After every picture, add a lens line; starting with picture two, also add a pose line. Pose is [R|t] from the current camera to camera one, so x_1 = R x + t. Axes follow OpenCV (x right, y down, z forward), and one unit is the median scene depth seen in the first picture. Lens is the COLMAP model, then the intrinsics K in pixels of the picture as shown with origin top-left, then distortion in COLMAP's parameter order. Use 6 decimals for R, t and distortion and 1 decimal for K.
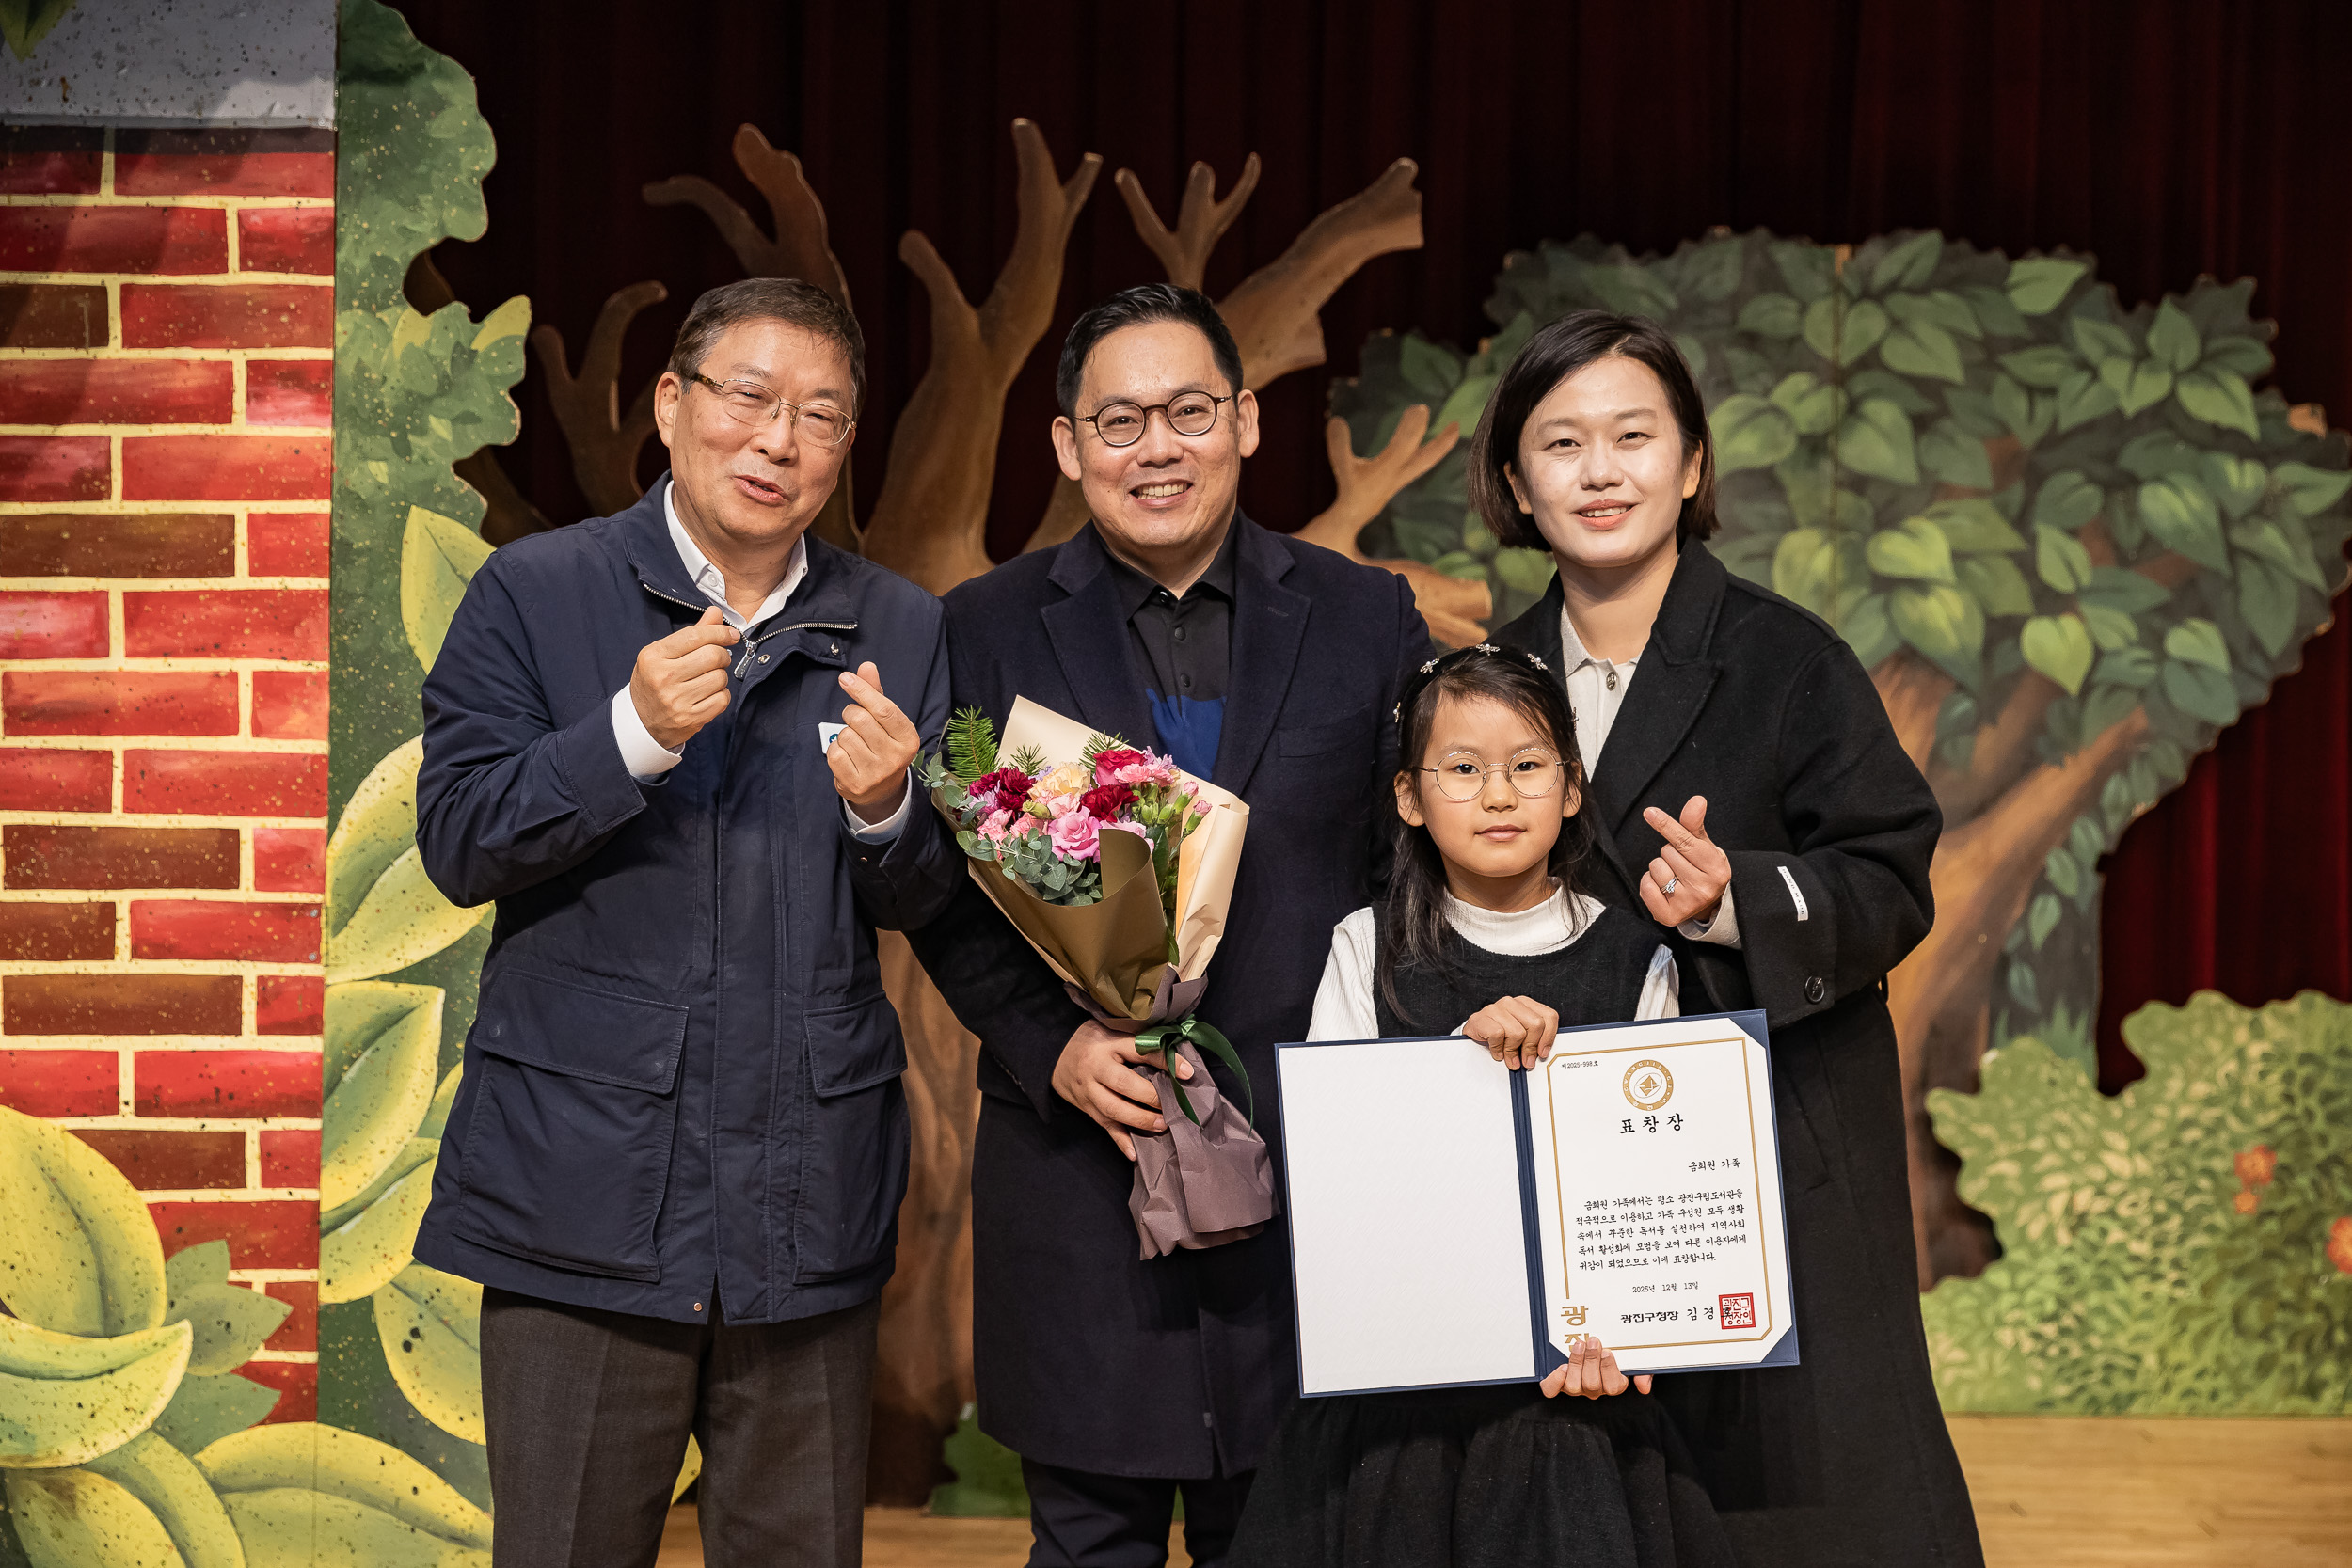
lens RADIAL K [[3435.5, 0, 1180.8], [0, 3435.5, 822.1], [0, 0, 1]] dist [0.057285, 0.000000]
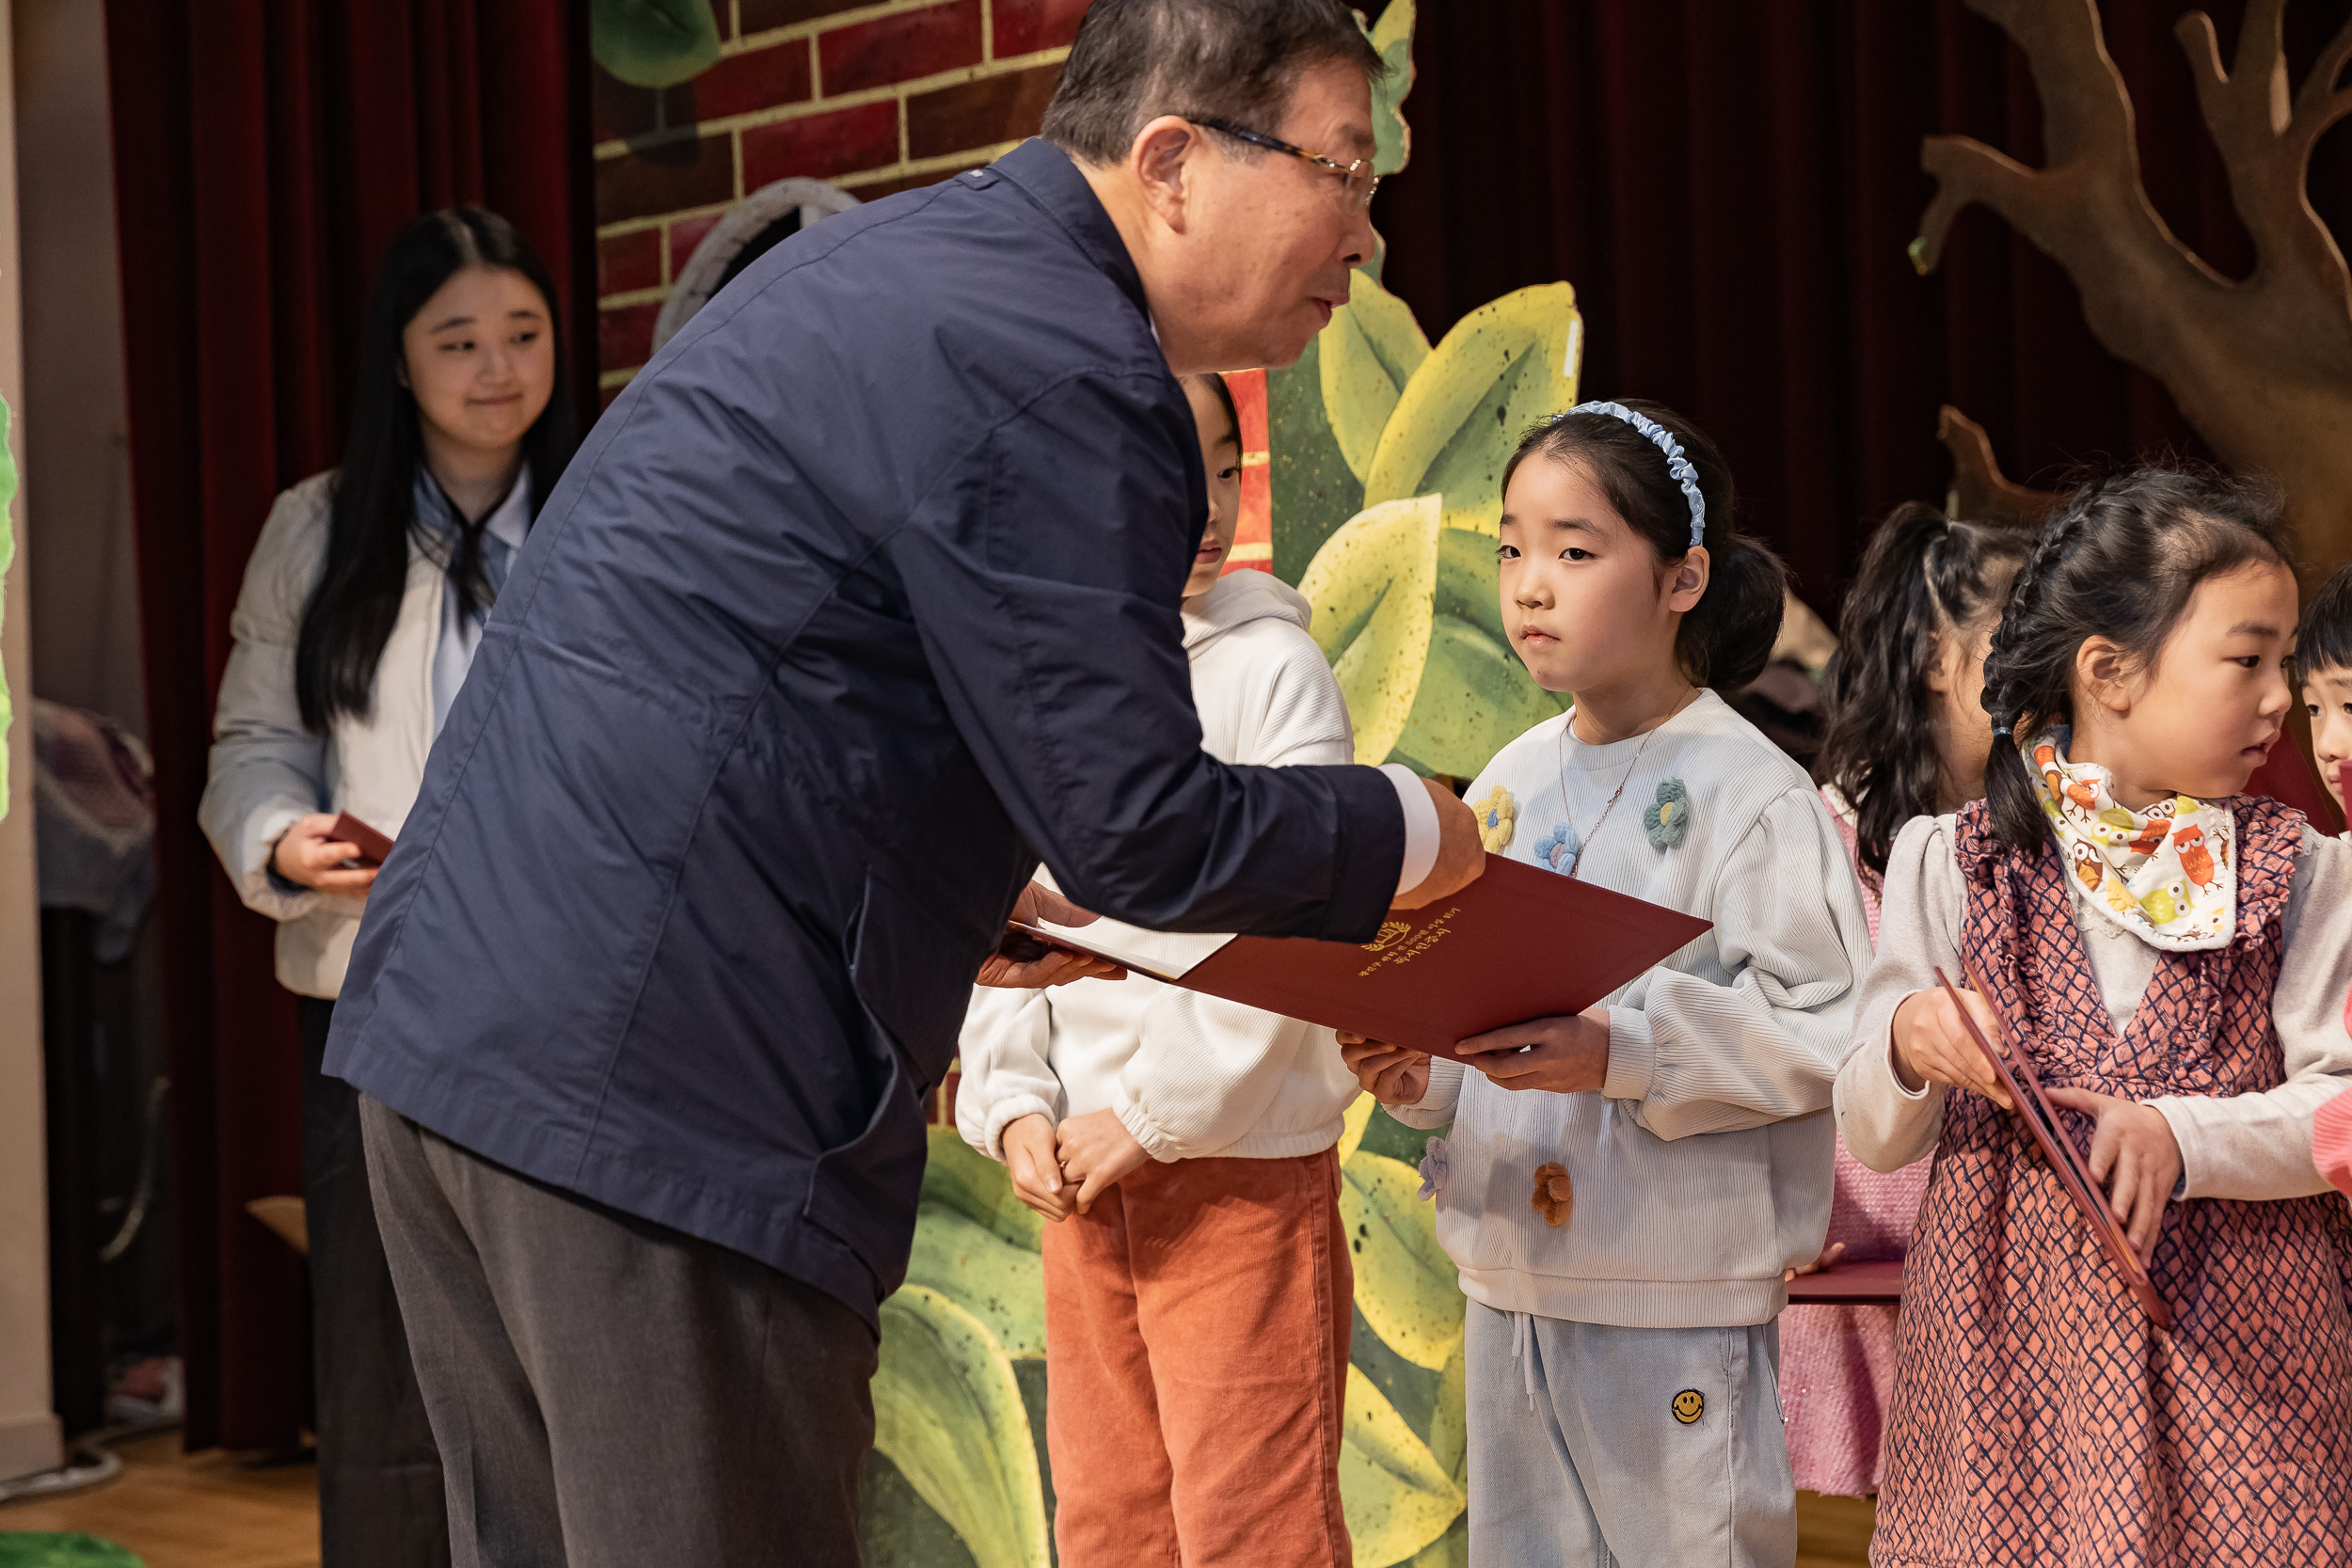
lens RADIAL K [[4423.8, 0, 1201.9], [0, 4423.8, 841.4], [0, 0, 1]] dist [0.086410, 0.000000]
pose [[0.704939, -0.030354, -0.708618, 0.360041], [0.034409, 0.999371, -0.008579, 0.041236], [0.708433, -0.018335, 0.705540, 0.139557]]
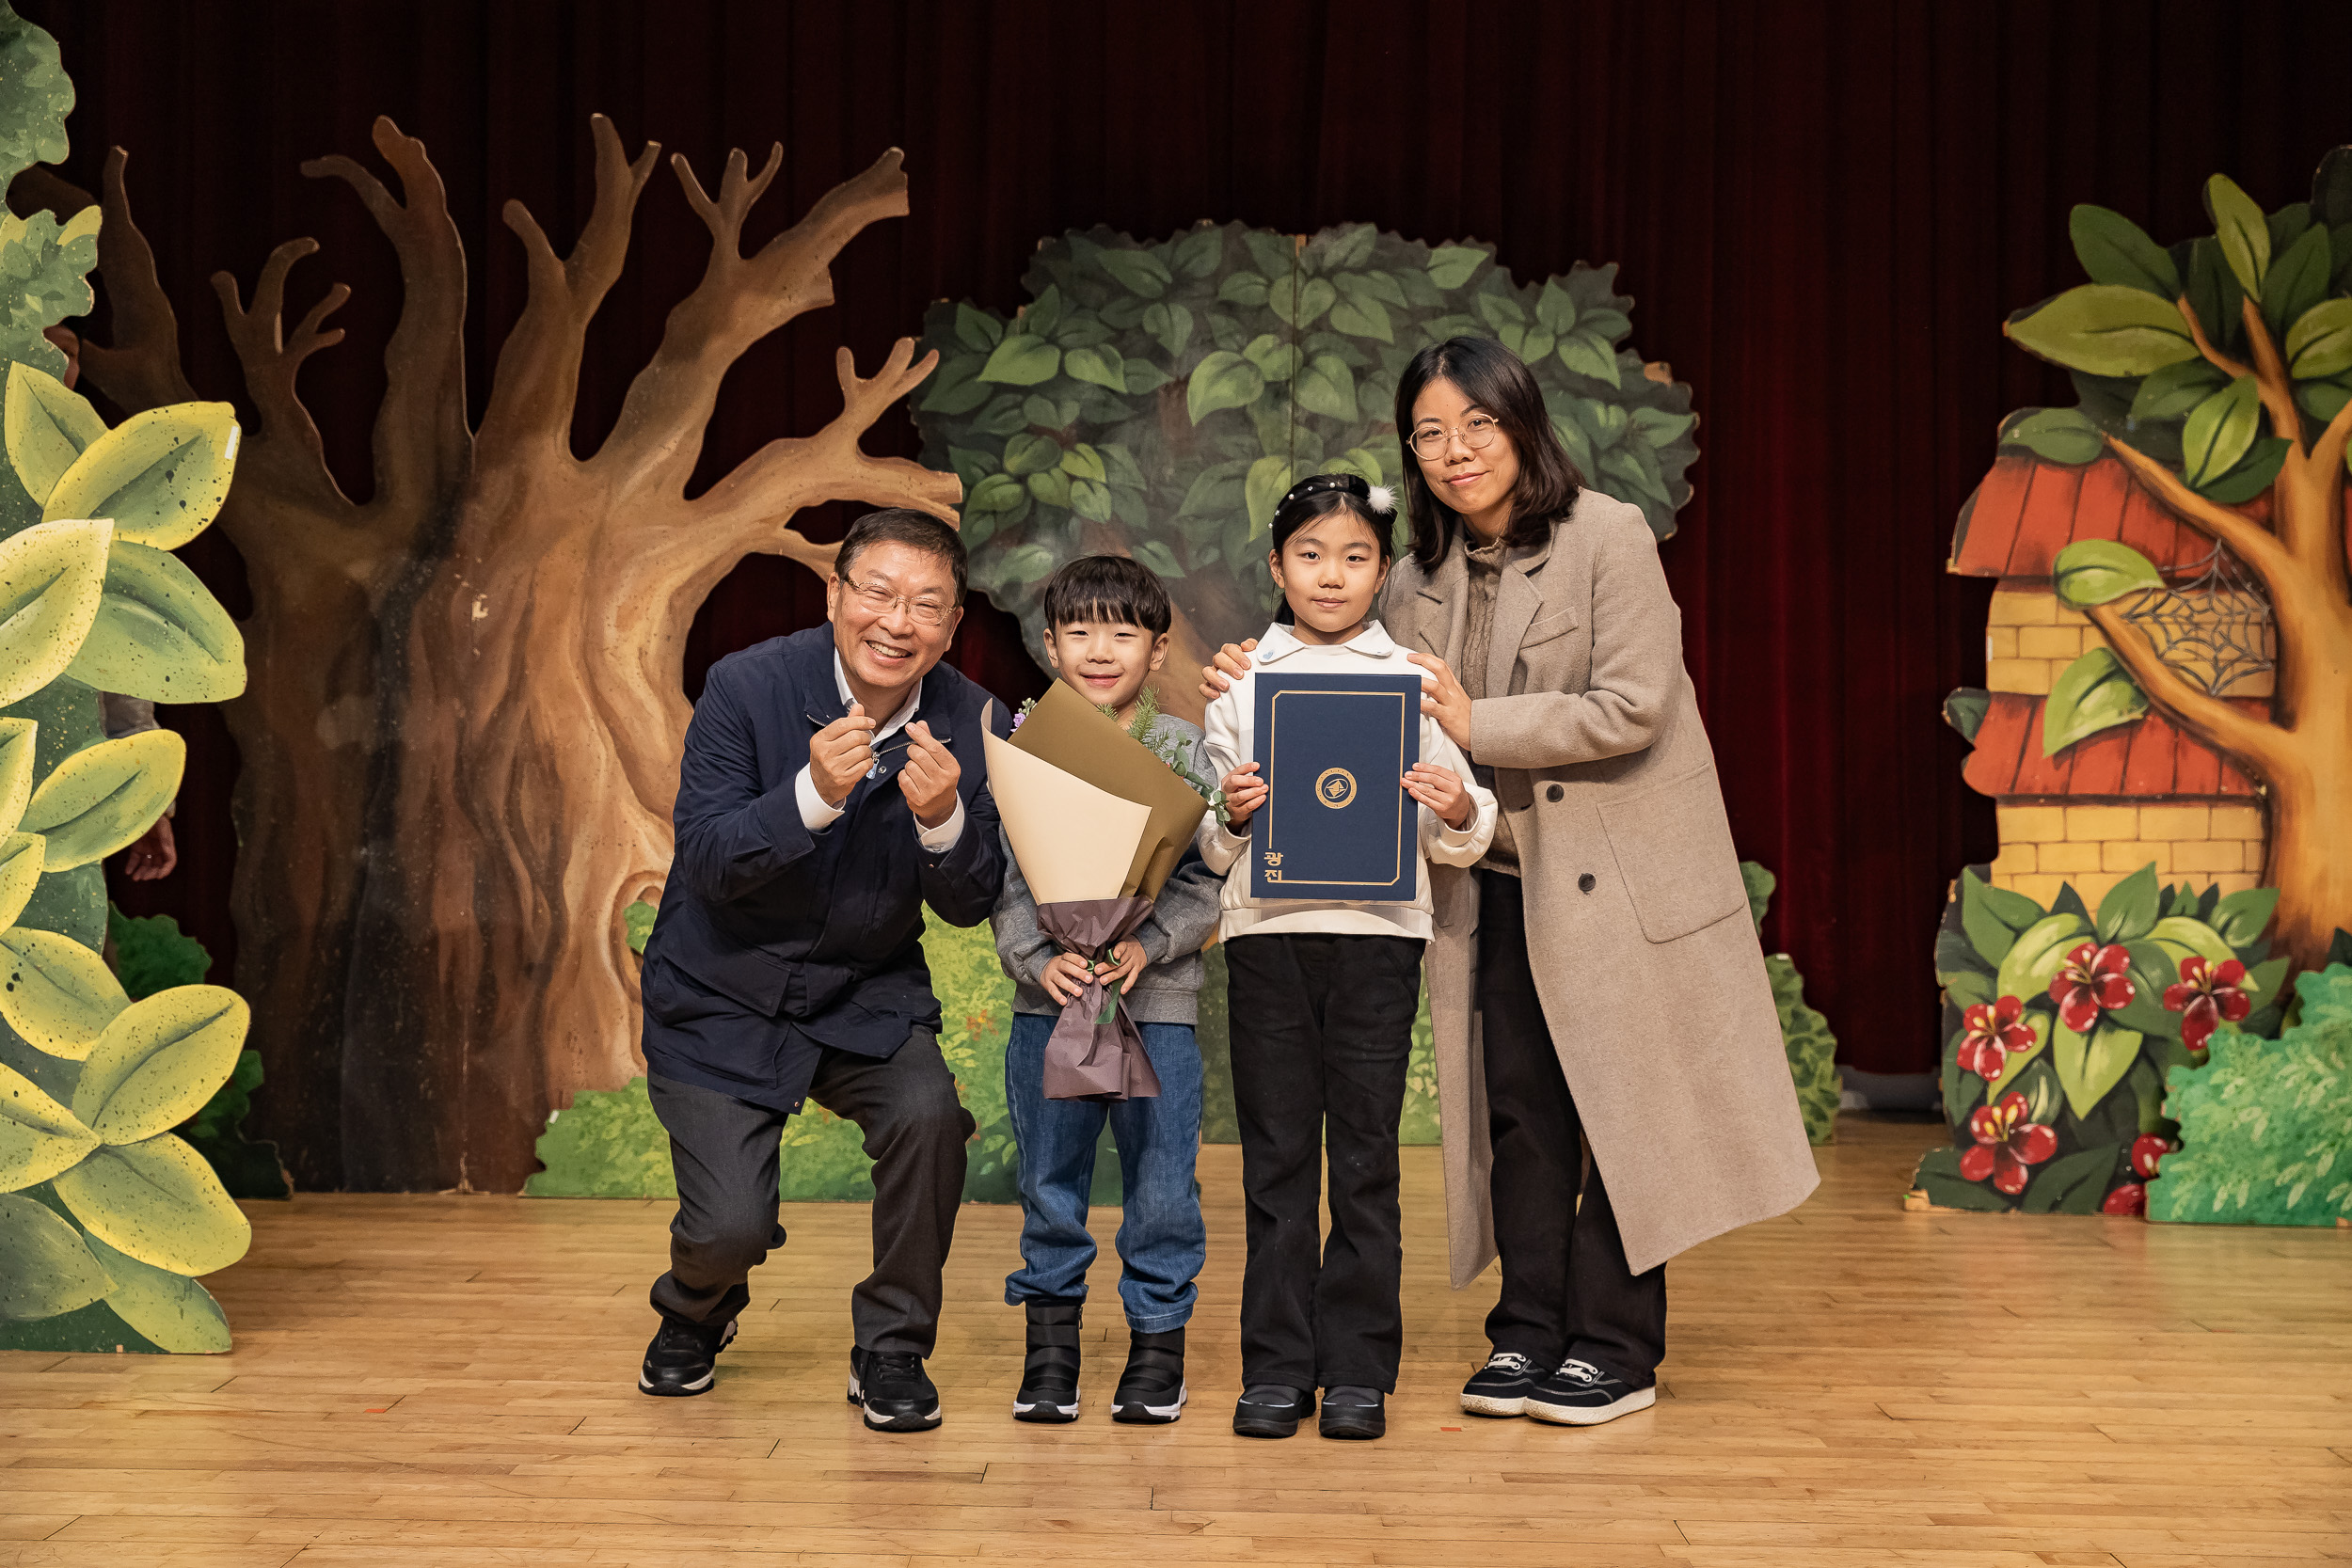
lens RADIAL K [[2996.7, 0, 1168.2], [0, 2996.7, 808.9], [0, 0, 1]] dist [0.041654, 0.000000]
pose [[0.999377, 0.000051, 0.035301, 0.126774], [0.000050, 0.999996, -0.002859, 0.058883], [-0.035301, 0.002859, 0.999373, -0.130146]]
